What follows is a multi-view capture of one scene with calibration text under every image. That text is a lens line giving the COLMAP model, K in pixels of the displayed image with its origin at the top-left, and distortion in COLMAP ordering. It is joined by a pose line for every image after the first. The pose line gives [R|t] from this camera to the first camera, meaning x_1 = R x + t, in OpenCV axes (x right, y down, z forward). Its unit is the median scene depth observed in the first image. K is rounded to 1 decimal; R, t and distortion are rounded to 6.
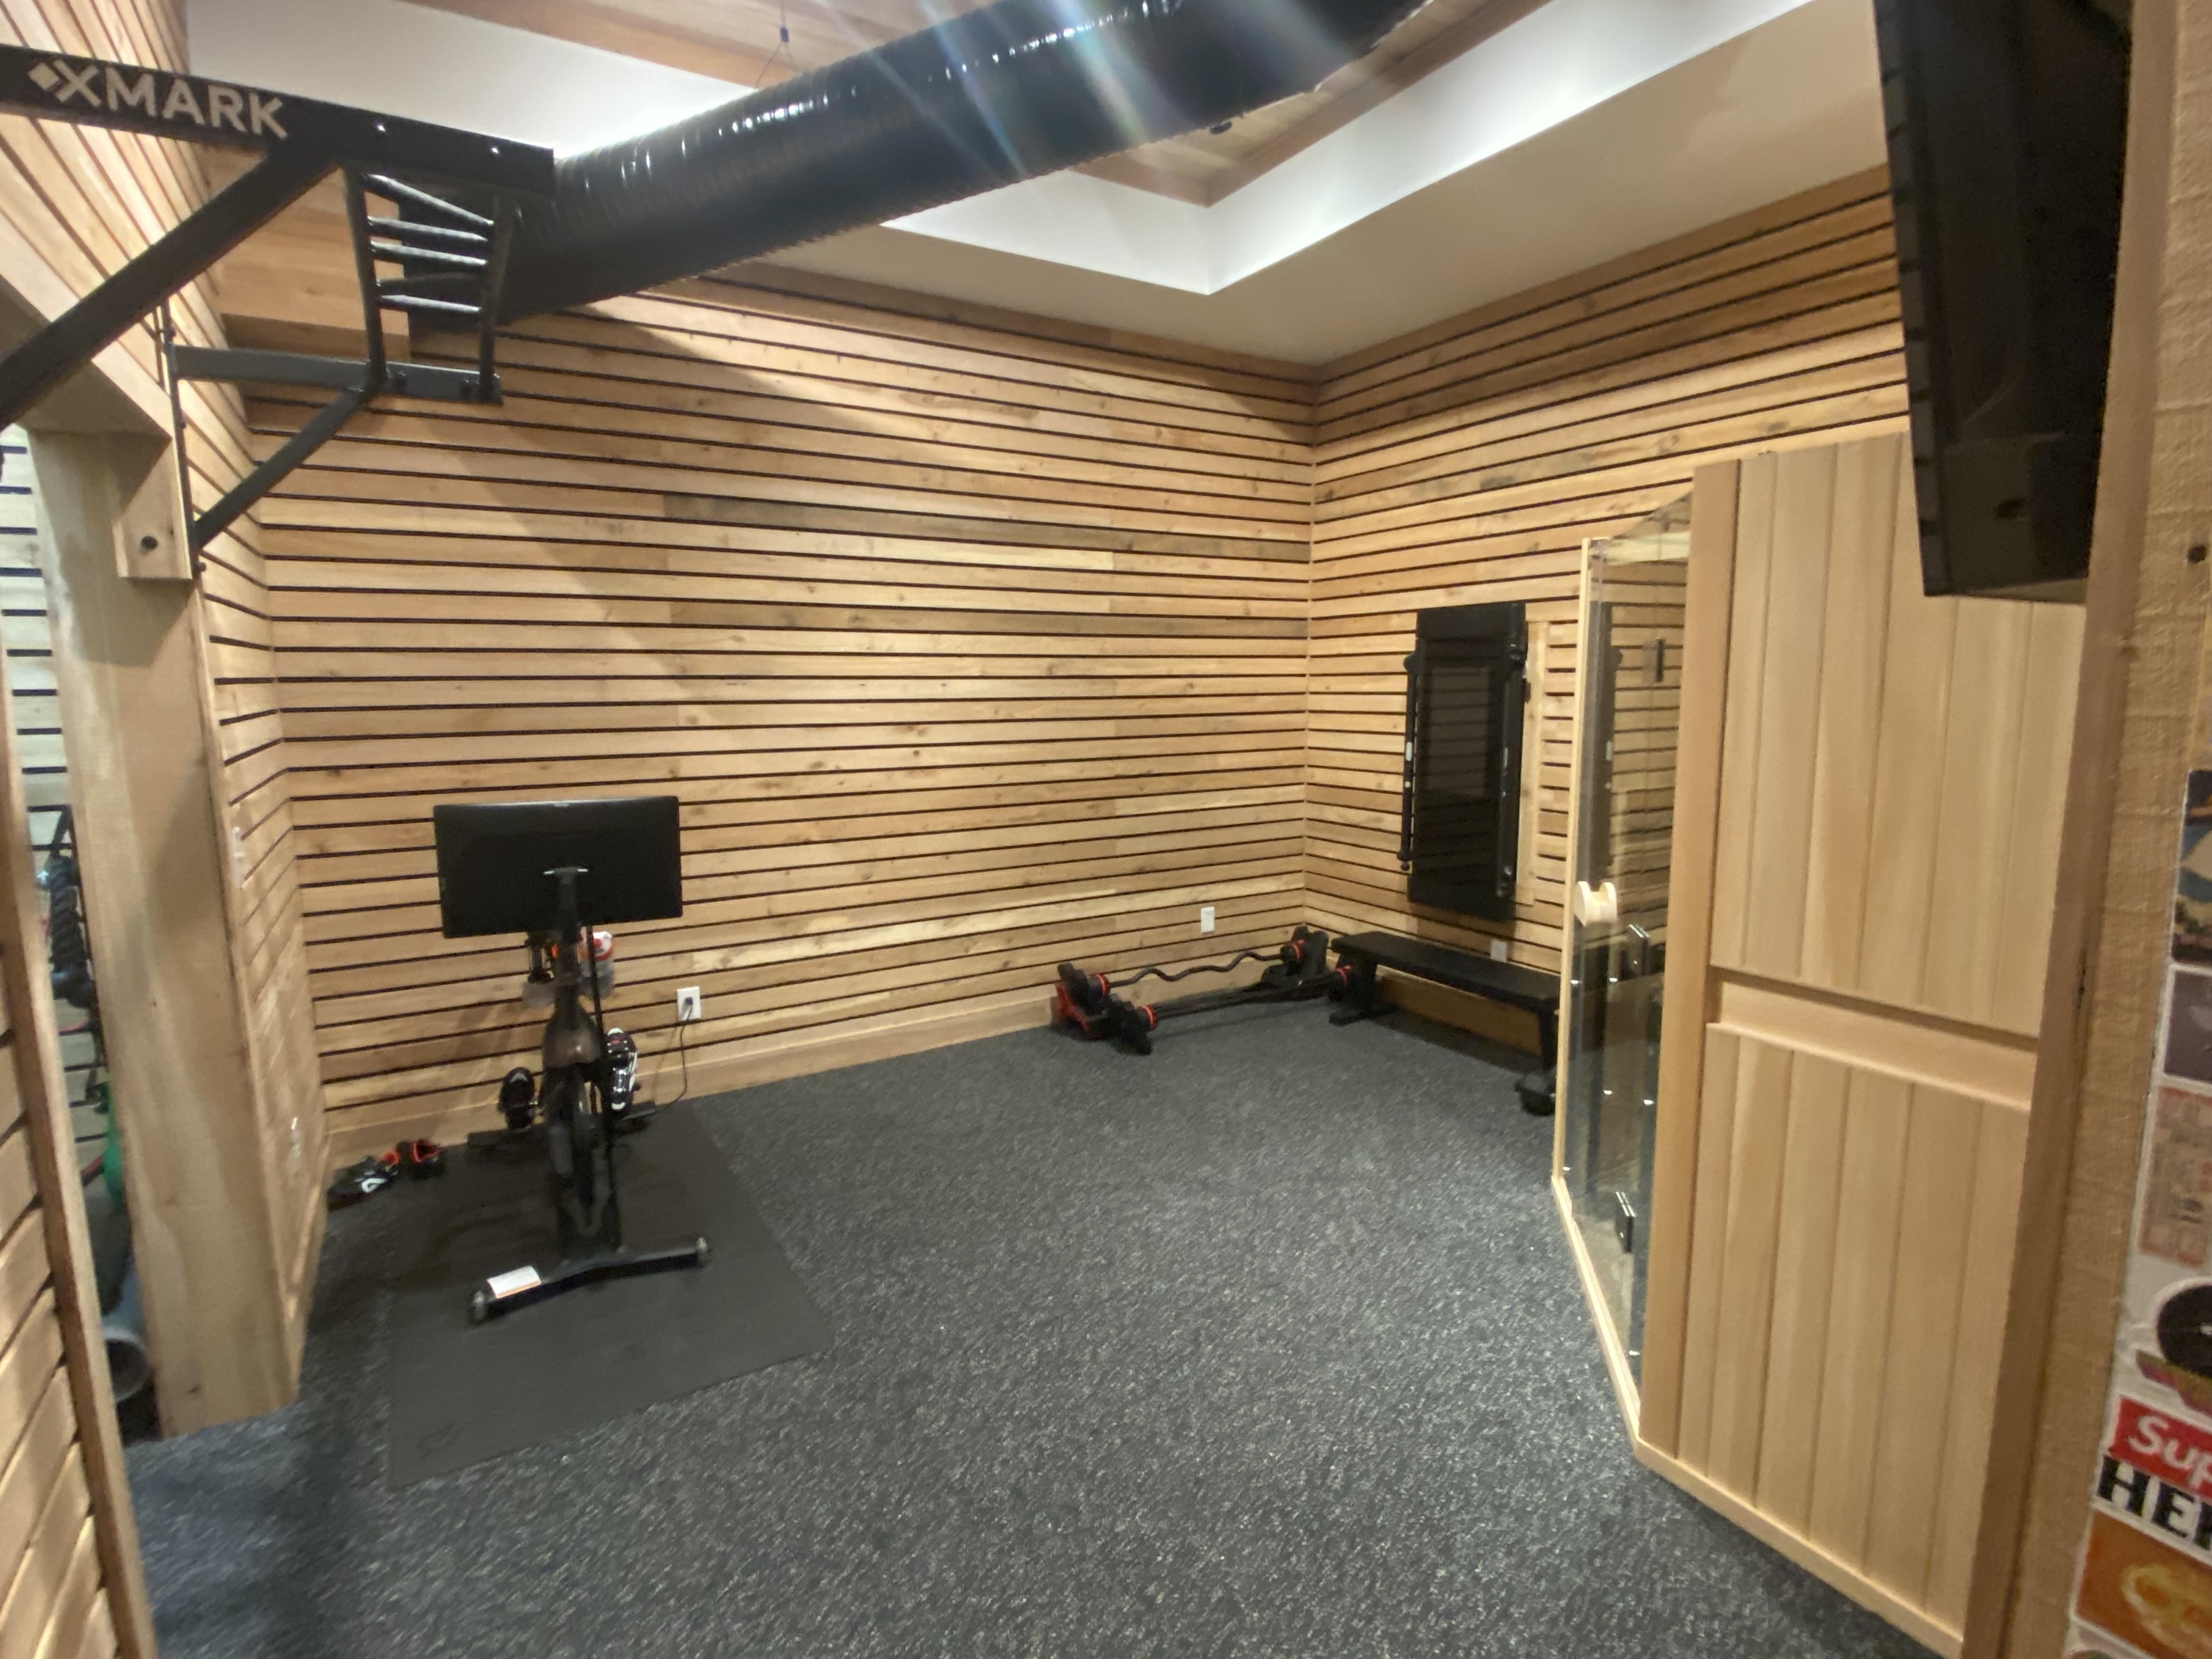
lens RADIAL K [[1094.2, 0, 1113.4], [0, 1094.2, 830.5], [0, 0, 1]] dist [0.089776, -0.085938]
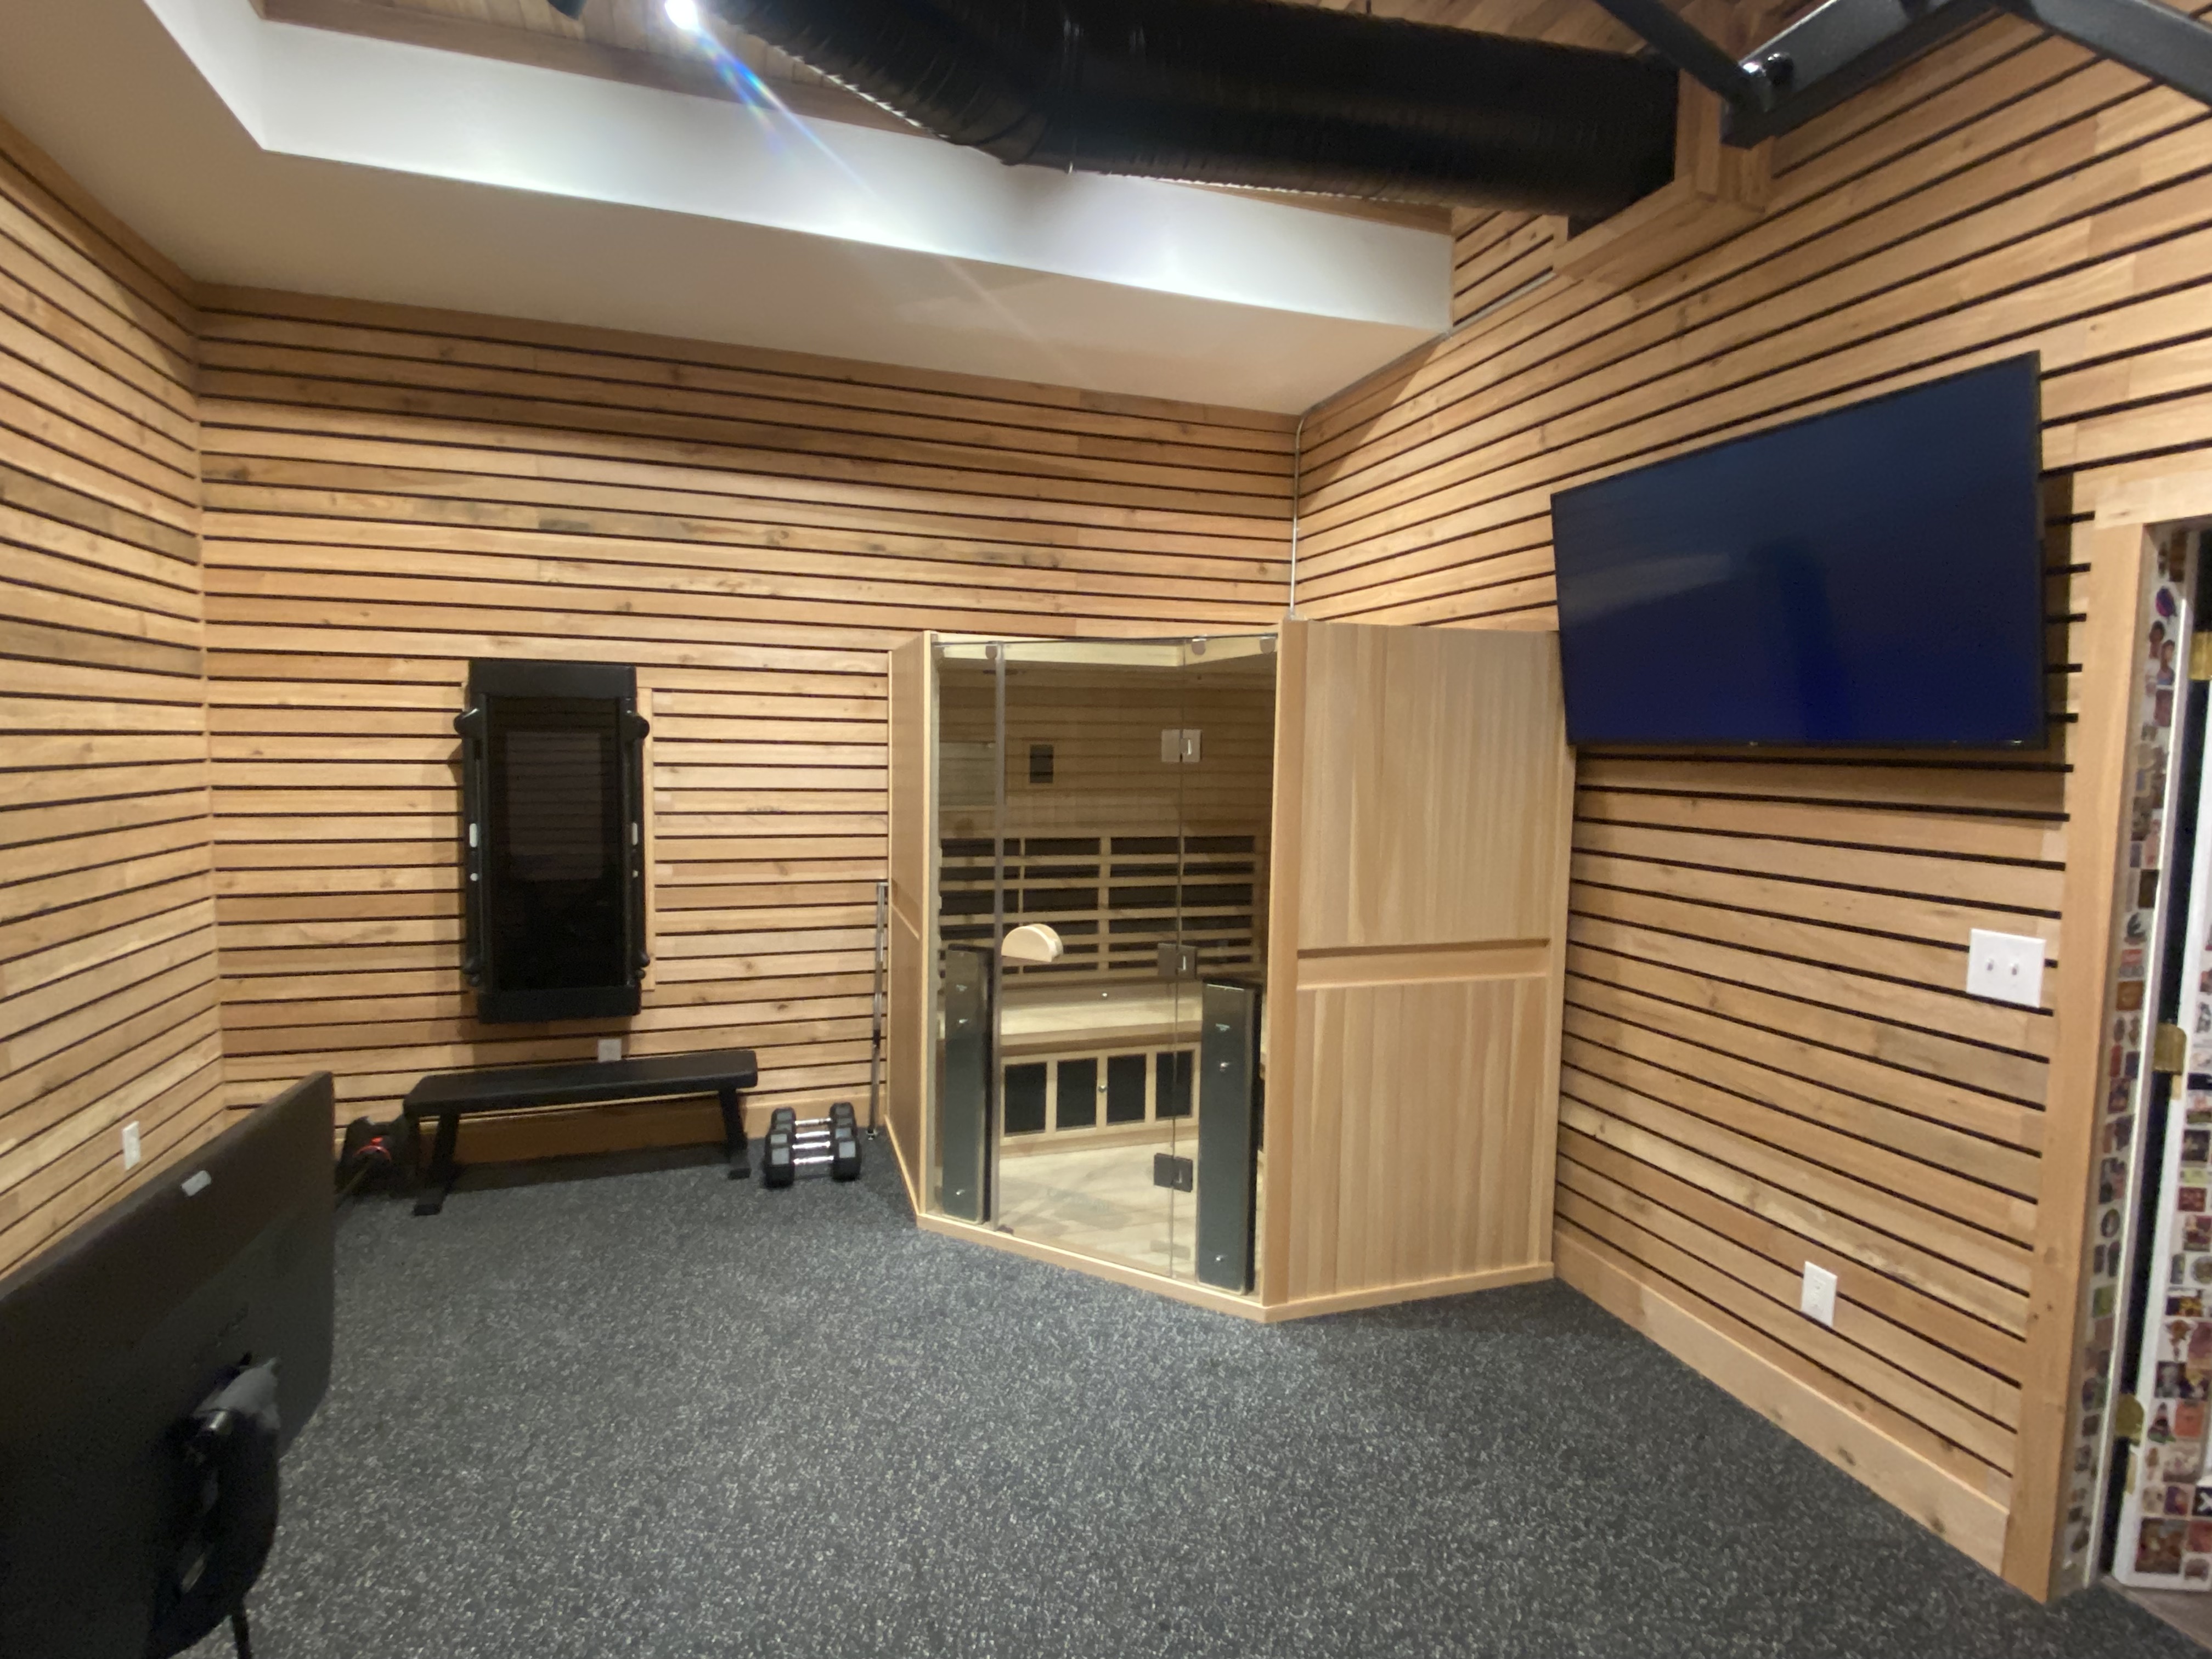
lens RADIAL K [[1094.5, 0, 1106.3], [0, 1094.5, 825.9], [0, 0, 1]] dist [0.038179, -0.029977]
pose [[0.229458, -0.063283, 0.971259, -0.396503], [0.117923, 0.992341, 0.036797, -0.054167], [-0.966149, 0.106090, 0.235163, 0.375340]]
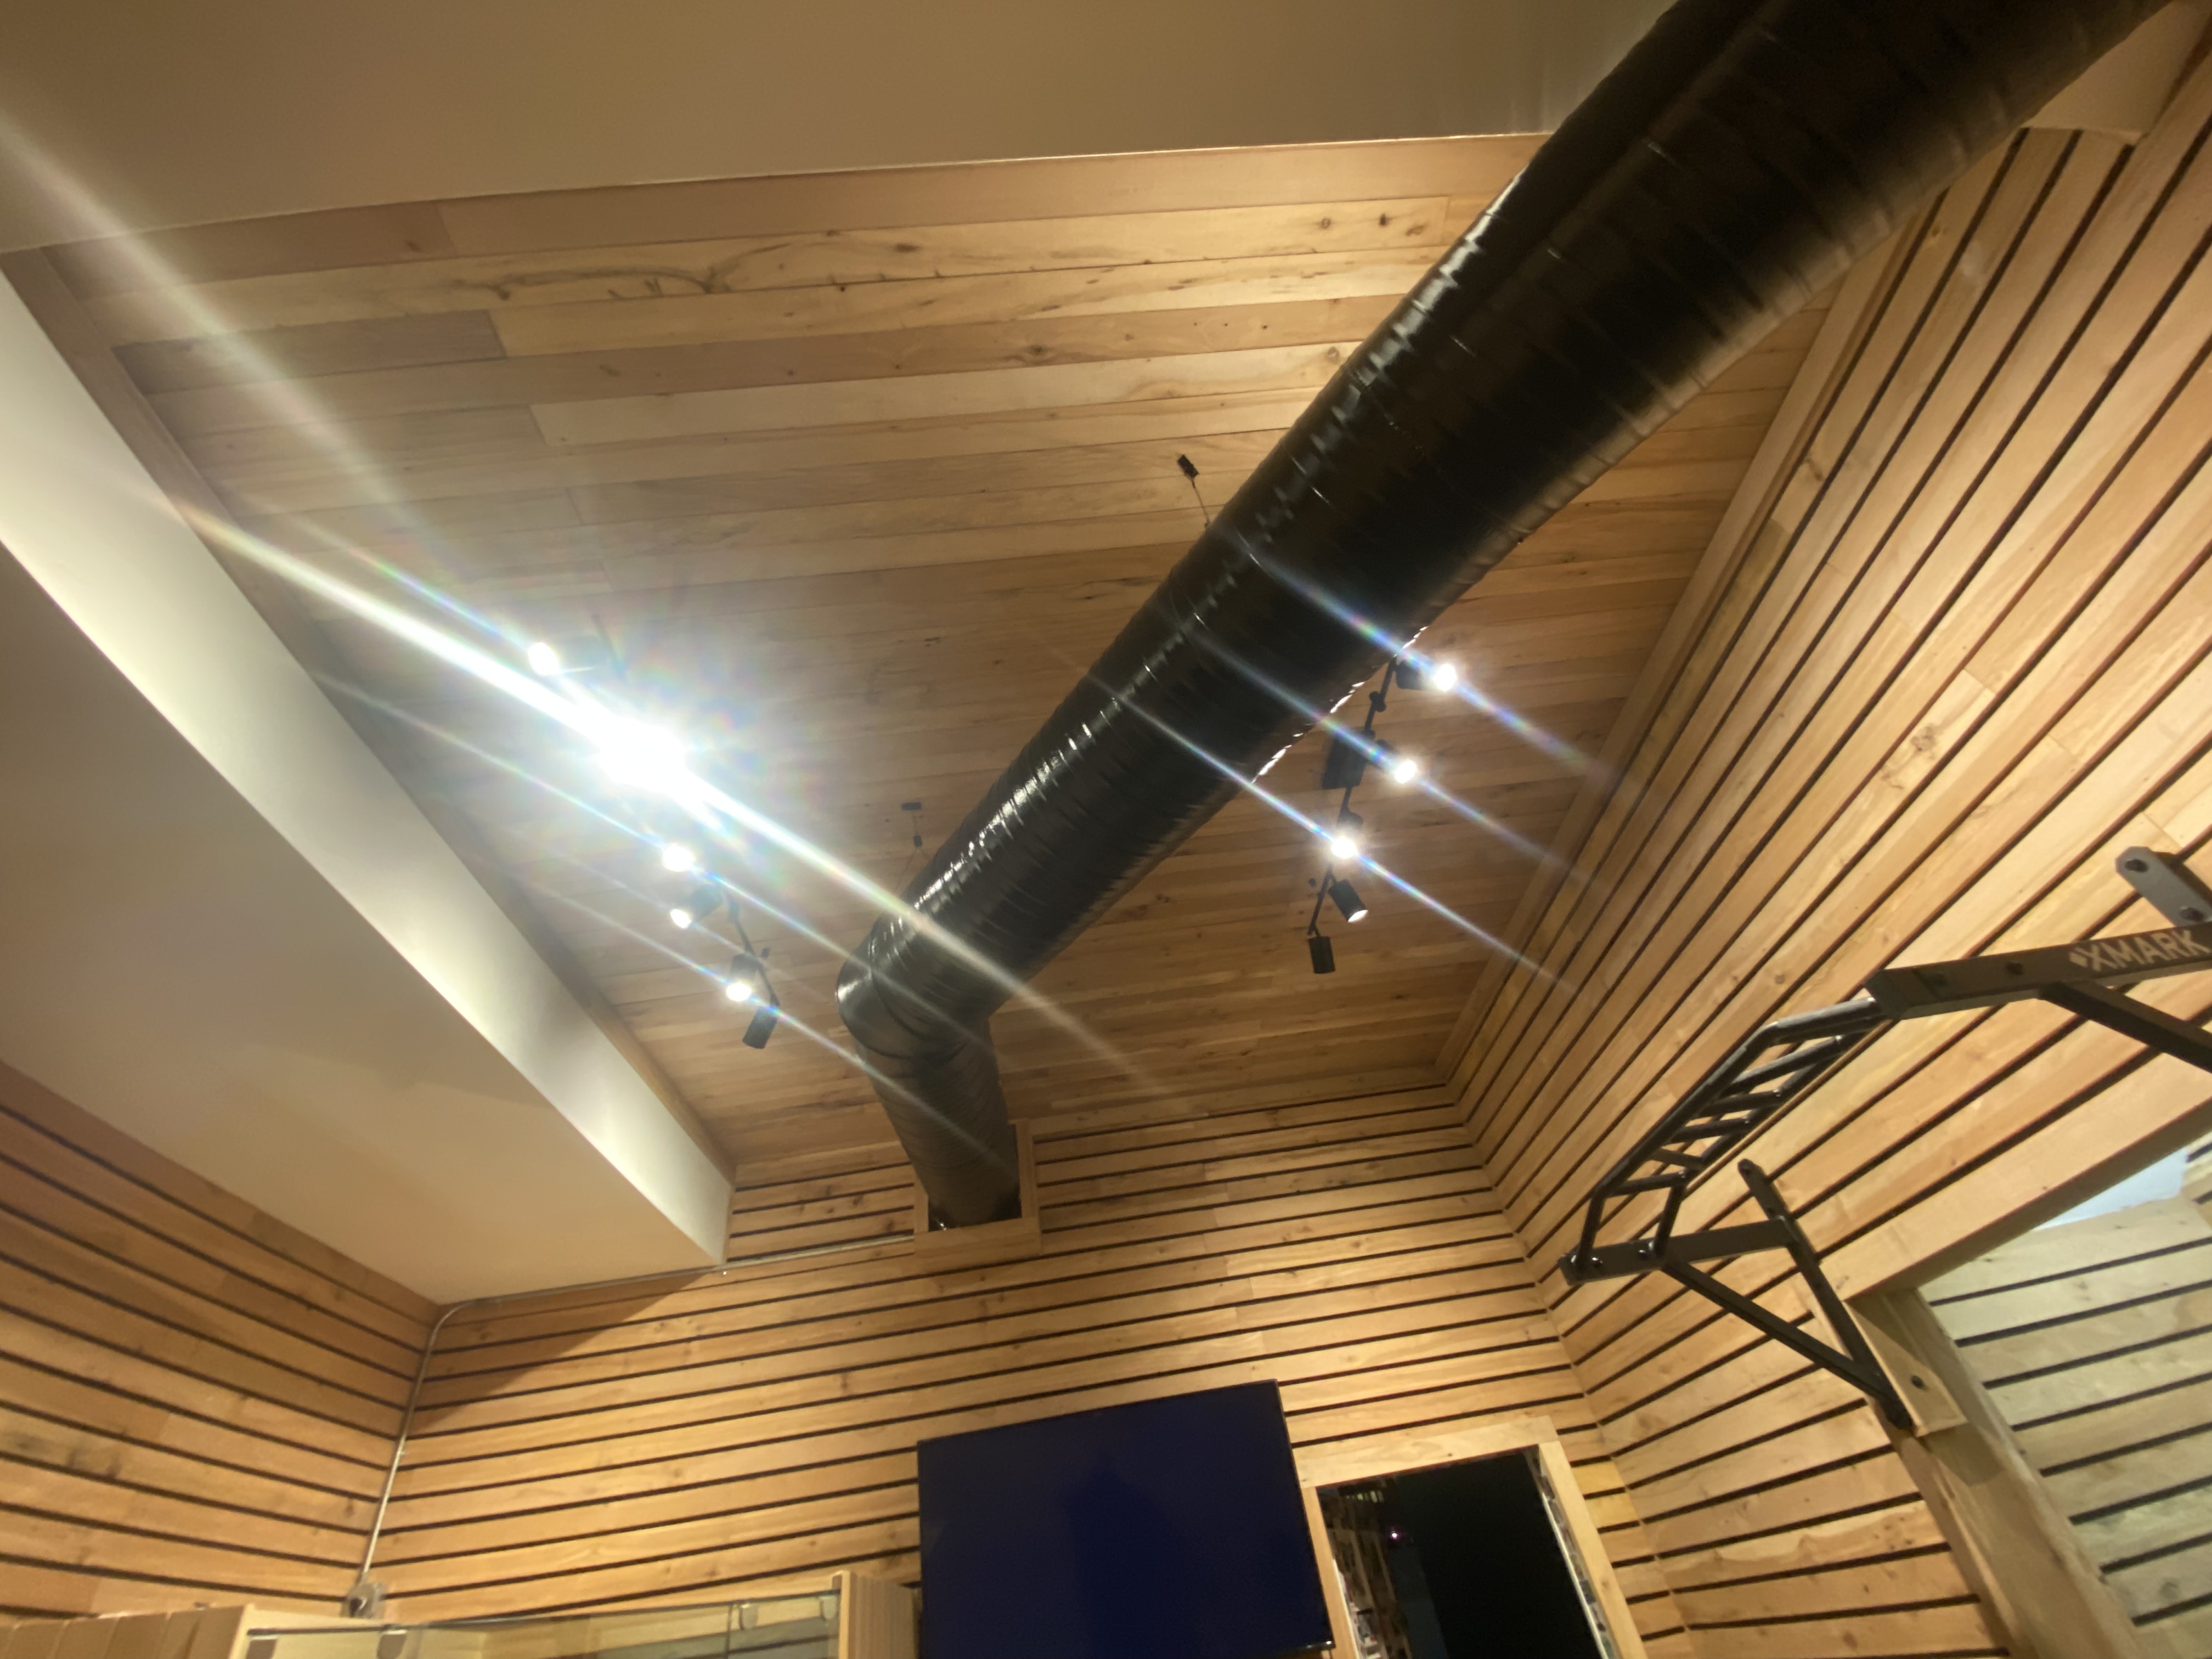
lens RADIAL K [[893.6, 0, 1106.0], [0, 893.6, 829.5], [0, 0, 1]] dist [0.000931, -0.014835]
pose [[-0.831483, 0.462627, 0.307591, -0.189632], [0.226275, 0.787680, -0.573027, -0.142459], [-0.507381, -0.406863, -0.759623, 0.819963]]
